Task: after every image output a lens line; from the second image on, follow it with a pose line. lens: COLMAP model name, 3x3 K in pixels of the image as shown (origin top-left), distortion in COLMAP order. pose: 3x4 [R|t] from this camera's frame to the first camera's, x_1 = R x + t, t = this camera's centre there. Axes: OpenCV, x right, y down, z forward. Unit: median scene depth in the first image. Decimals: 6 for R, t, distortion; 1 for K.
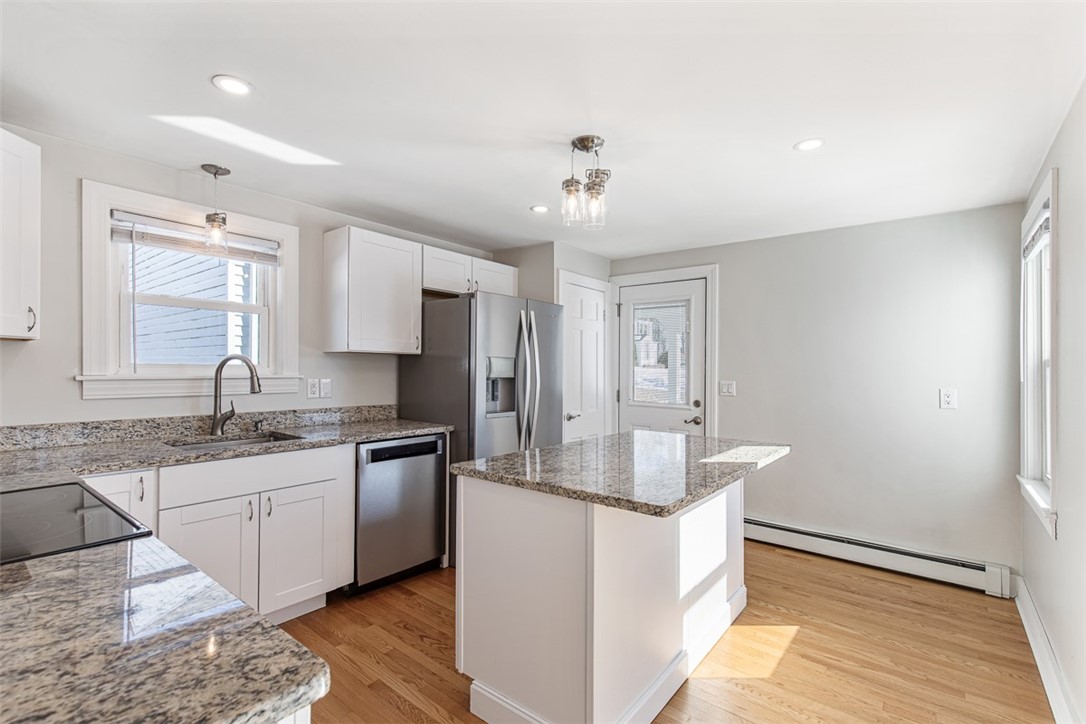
lens RADIAL K [[492.7, 0, 545.6], [0, 492.7, 365.5], [0, 0, 1]] dist [0.009183, -0.001304]
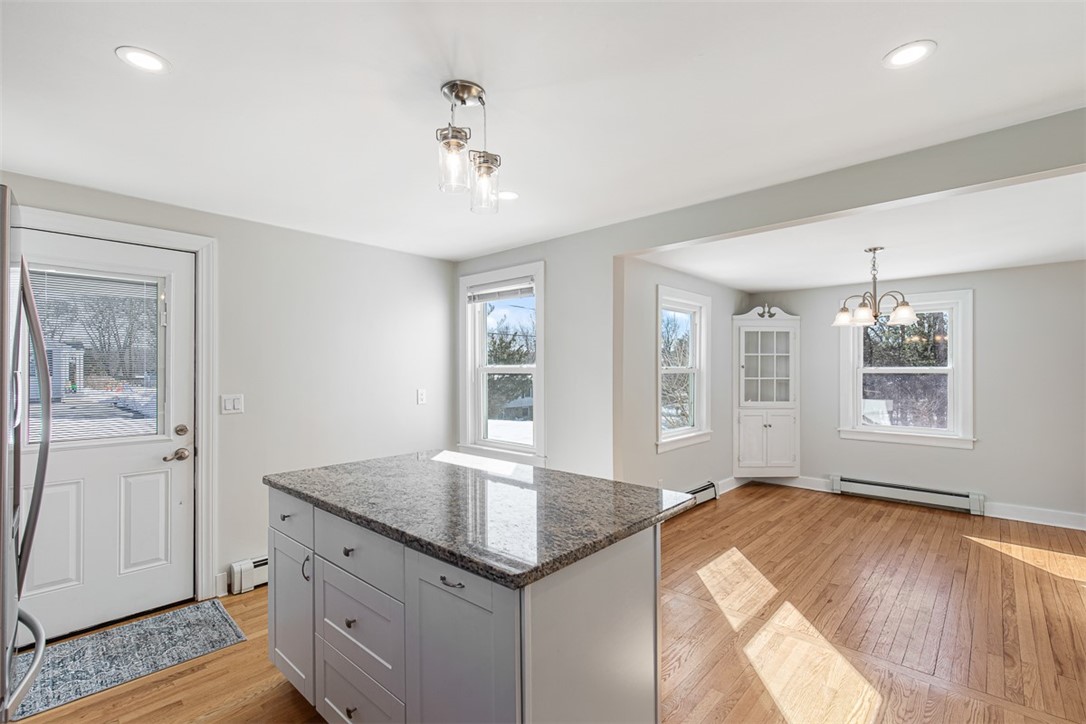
lens RADIAL K [[492.7, 0, 545.6], [0, 492.7, 365.5], [0, 0, 1]] dist [0.009183, -0.001304]
pose [[0.060126, -0.009407, 0.998146, -0.484290], [-0.004466, 0.999943, 0.009693, -0.030835], [-0.998181, -0.005040, 0.060081, 0.603954]]
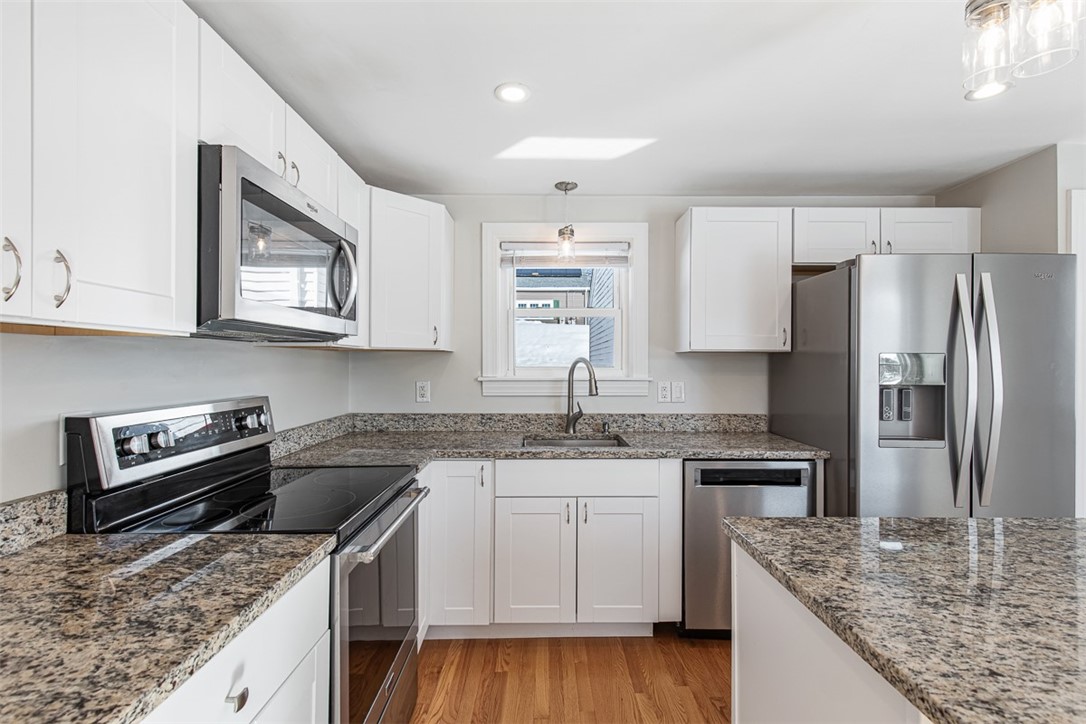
lens RADIAL K [[492.7, 0, 545.6], [0, 492.7, 365.5], [0, 0, 1]] dist [0.009183, -0.001304]
pose [[0.630742, -0.006795, -0.775963, 0.117508], [0.010042, 0.999949, -0.000594, -0.005324], [0.775928, -0.007417, 0.630778, 0.255710]]
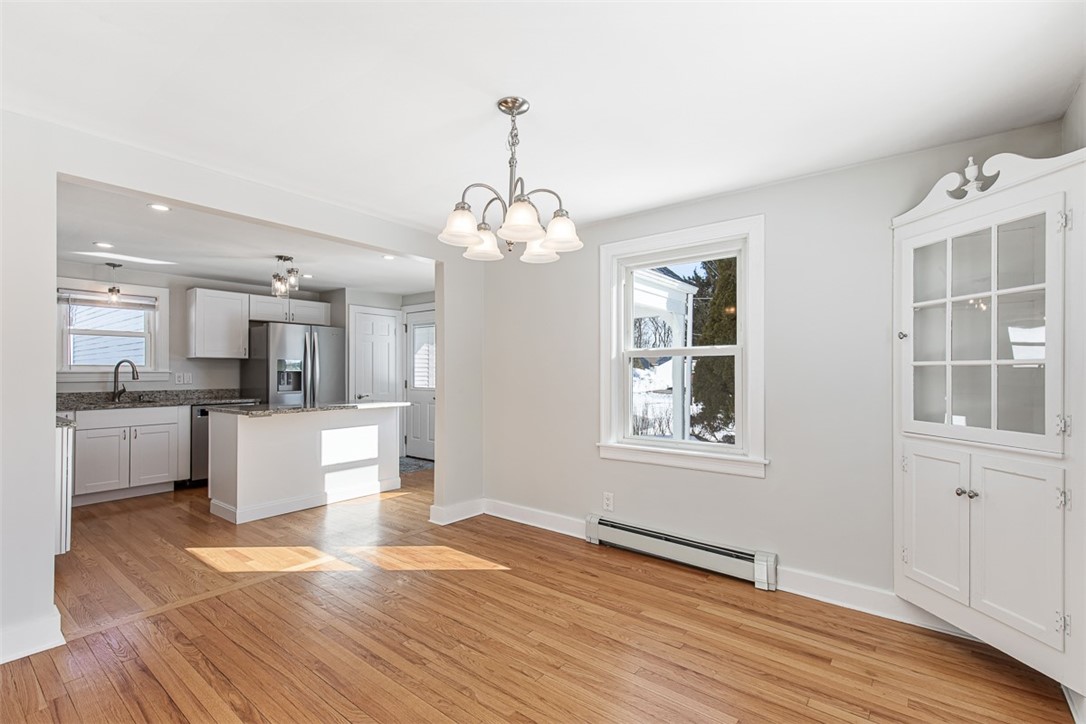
lens RADIAL K [[492.7, 0, 545.6], [0, 492.7, 365.5], [0, 0, 1]] dist [0.009183, -0.001304]
pose [[0.999865, -0.014505, 0.007783, 0.885001], [0.014568, 0.999861, -0.008099, 0.034885], [-0.007664, 0.008211, 0.999937, -0.837682]]
